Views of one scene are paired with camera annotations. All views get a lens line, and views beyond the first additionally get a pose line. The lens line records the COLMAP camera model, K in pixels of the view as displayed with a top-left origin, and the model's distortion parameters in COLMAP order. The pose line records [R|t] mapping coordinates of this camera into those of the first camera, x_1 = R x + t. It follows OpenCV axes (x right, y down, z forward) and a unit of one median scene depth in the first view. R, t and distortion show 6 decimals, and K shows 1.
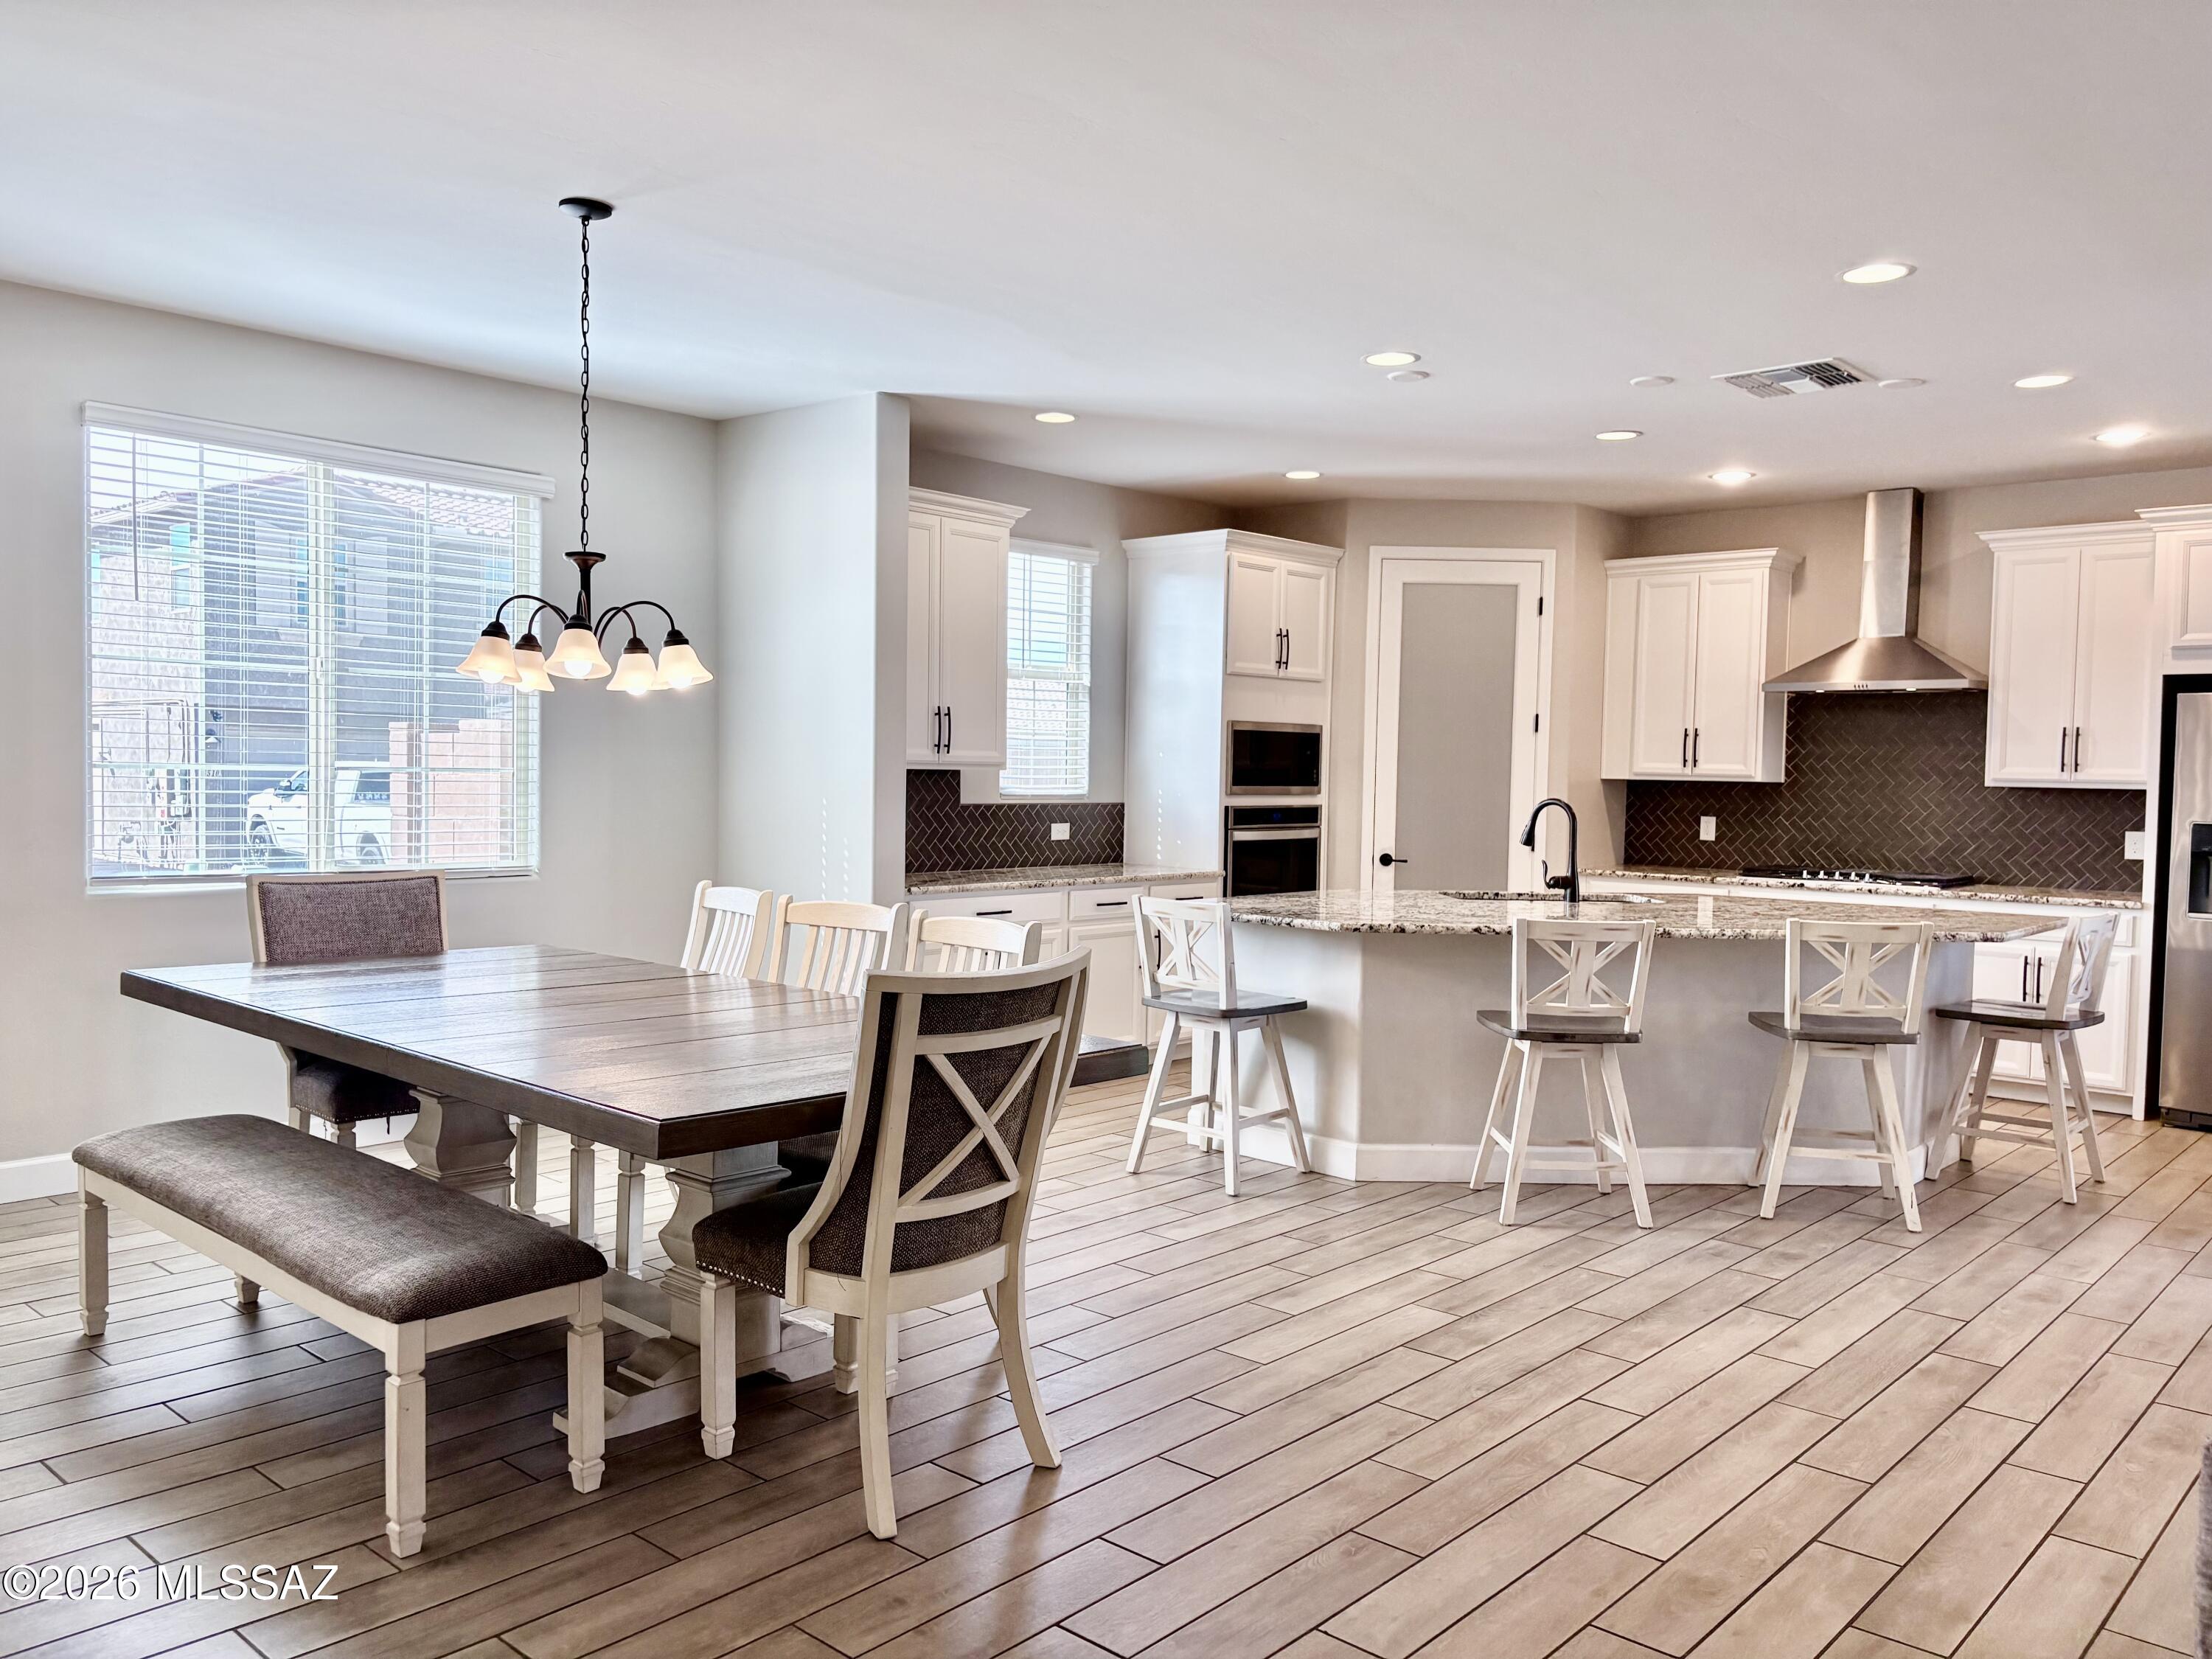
lens RADIAL K [[1677.4, 0, 1106.0], [0, 1677.4, 829.5], [0, 0, 1]] dist [0.028657, -0.002384]
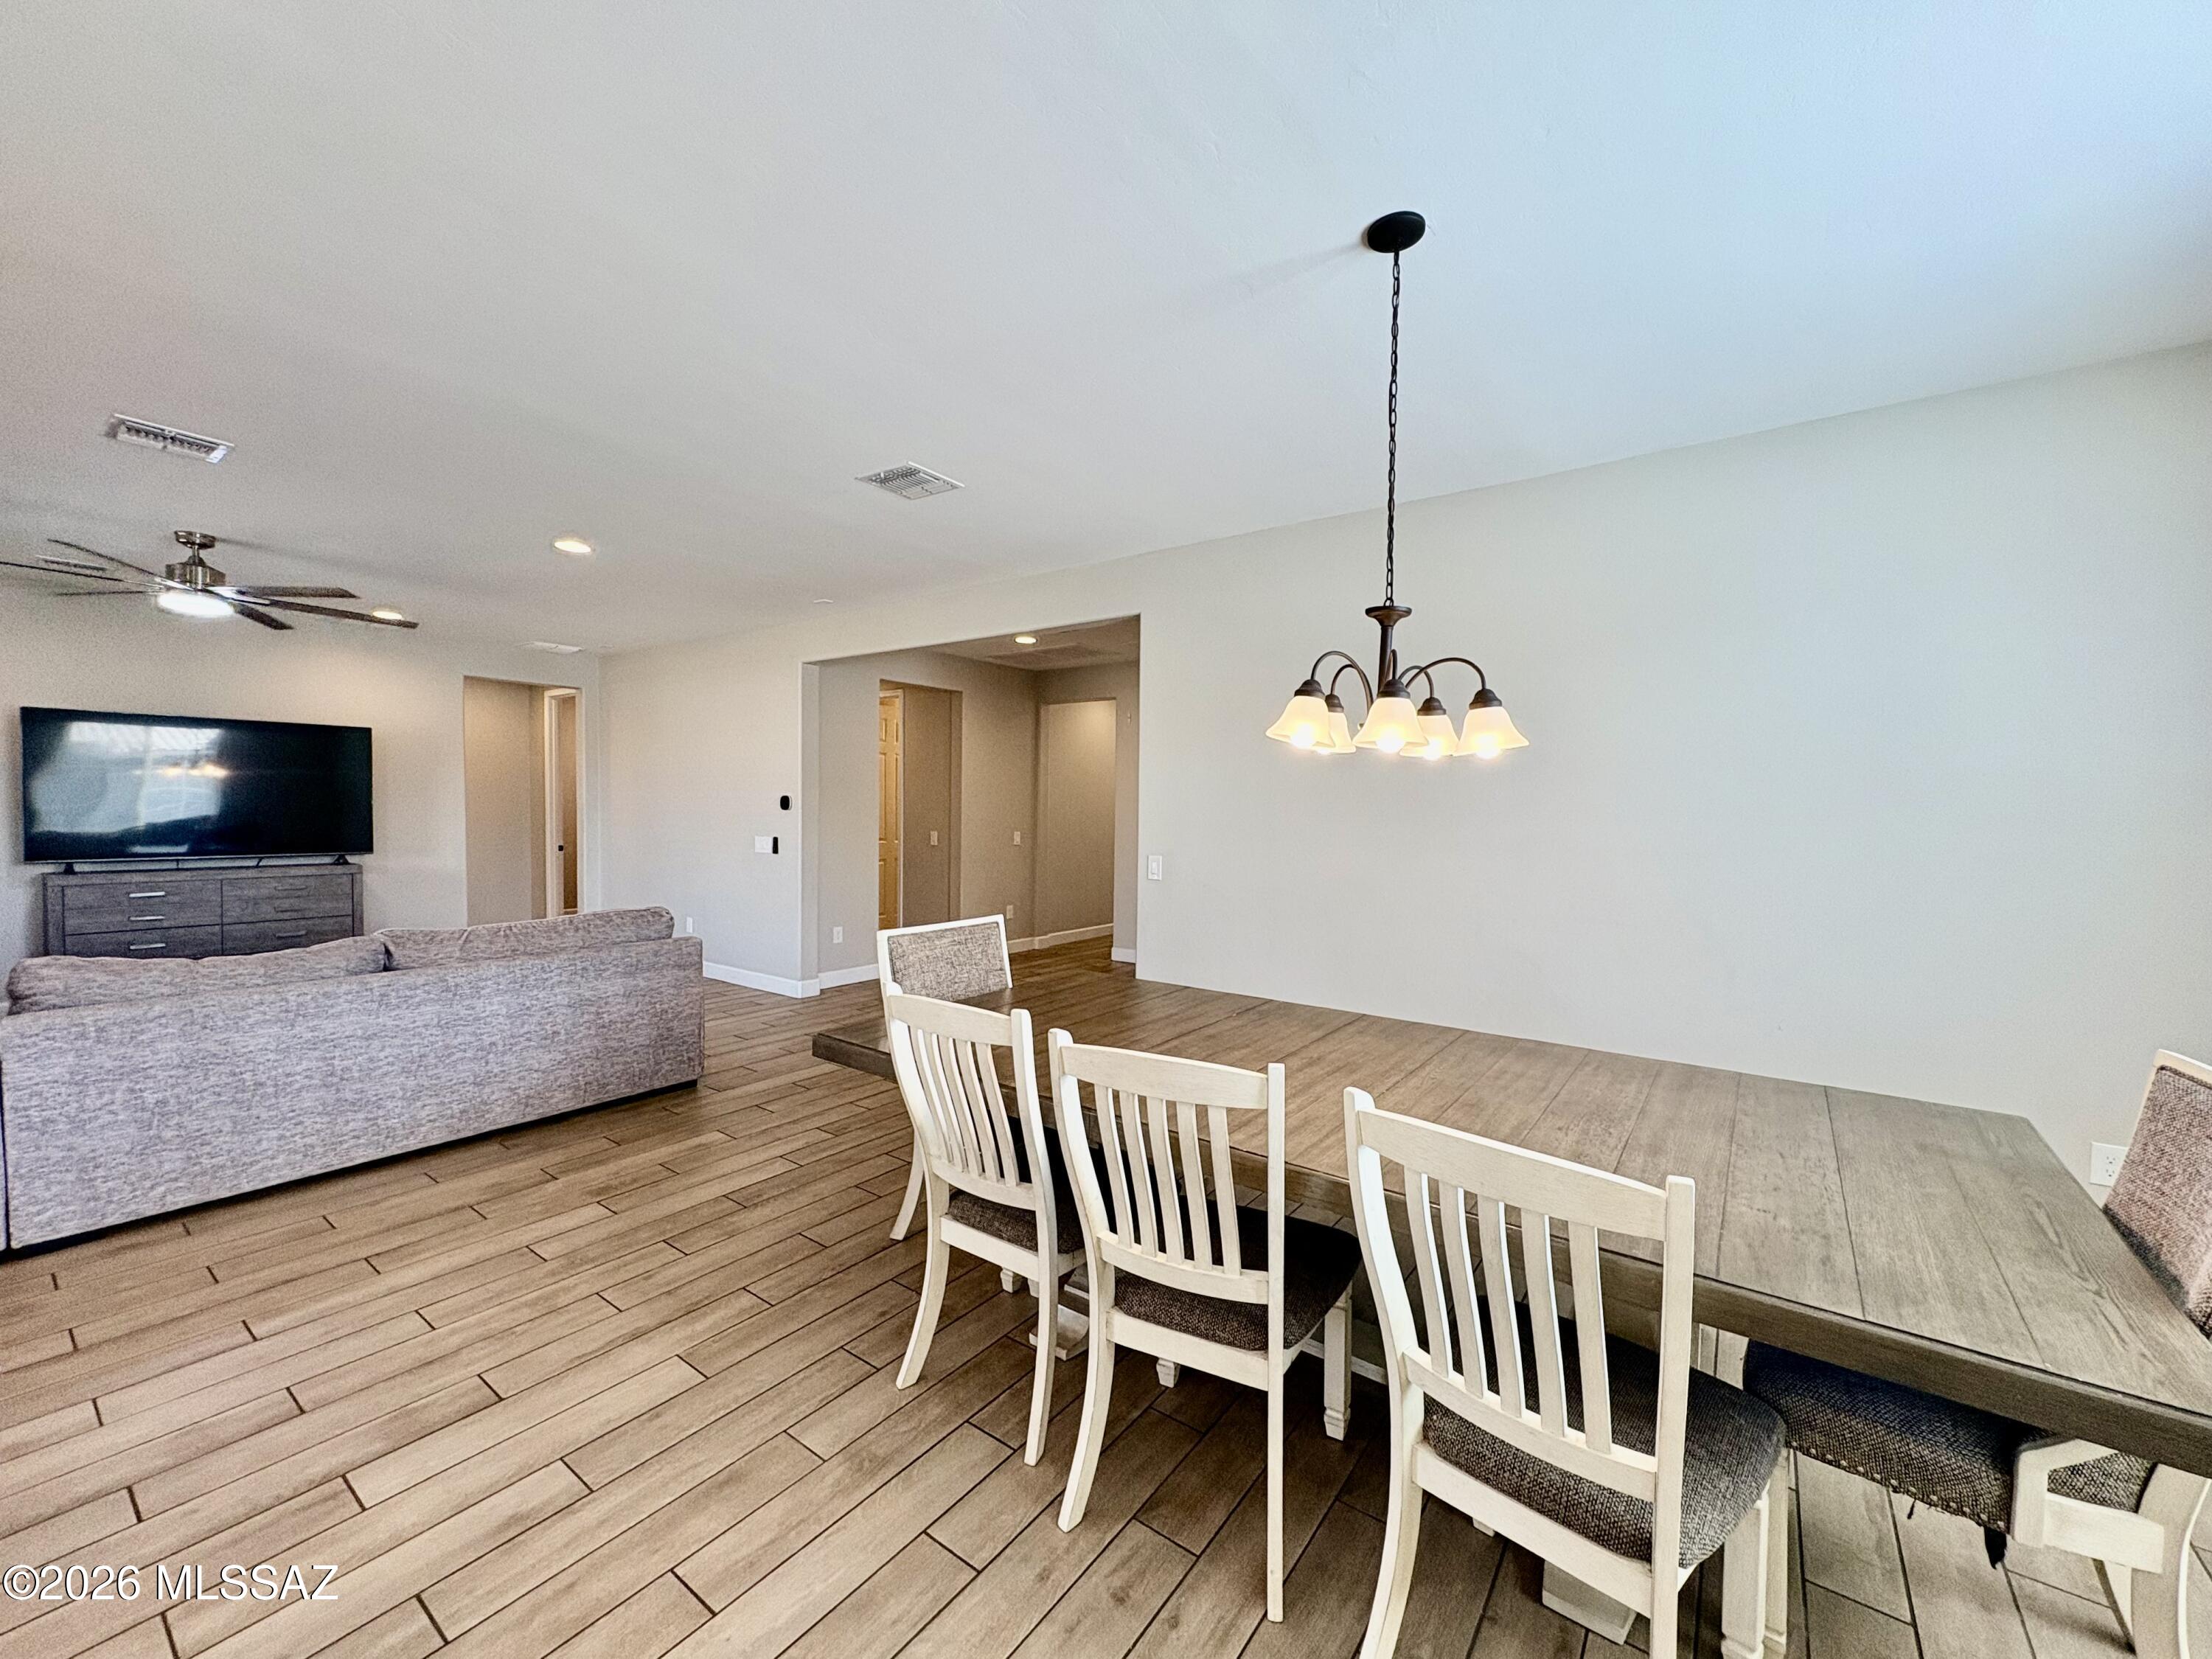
lens RADIAL K [[882.0, 0, 1110.1], [0, 882.0, 834.9], [0, 0, 1]] dist [-0.000706, 0.000837]
pose [[-0.994169, -0.025988, -0.104651, -0.063342], [-0.033201, 0.997147, 0.067787, -0.038501], [0.102591, 0.070866, -0.992196, 0.831387]]
